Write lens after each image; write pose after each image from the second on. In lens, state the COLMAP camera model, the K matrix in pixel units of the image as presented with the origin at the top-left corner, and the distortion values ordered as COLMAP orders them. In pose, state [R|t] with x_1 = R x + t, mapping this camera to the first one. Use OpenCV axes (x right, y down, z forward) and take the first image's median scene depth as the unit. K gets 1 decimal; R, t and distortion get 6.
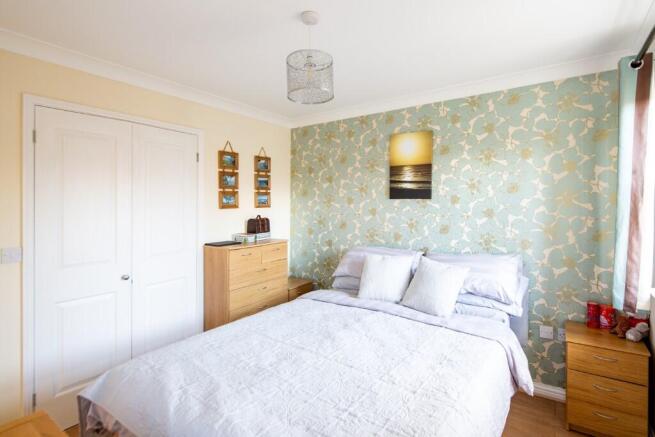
lens RADIAL K [[319.0, 0, 349.1], [0, 319.0, 206.0], [0, 0, 1]] dist [-0.000803, -0.000440]
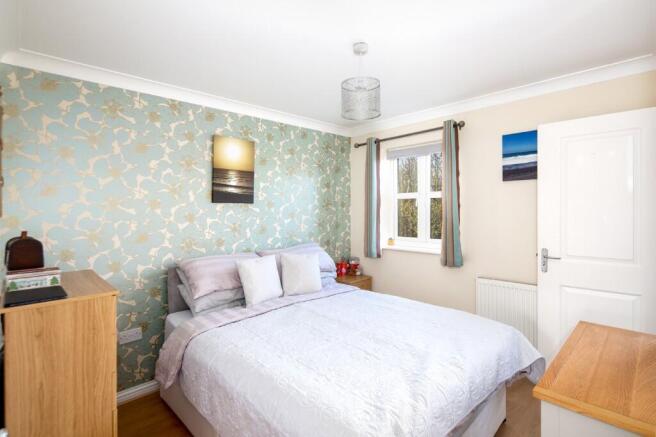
lens RADIAL K [[319.5, 0, 331.6], [0, 319.5, 213.1], [0, 0, 1]] dist [-0.000803, -0.000440]
pose [[0.211457, -0.016450, 0.977249, -0.705727], [0.012307, 0.999824, 0.014167, -0.001158], [-0.977310, 0.009032, 0.211622, 0.462134]]
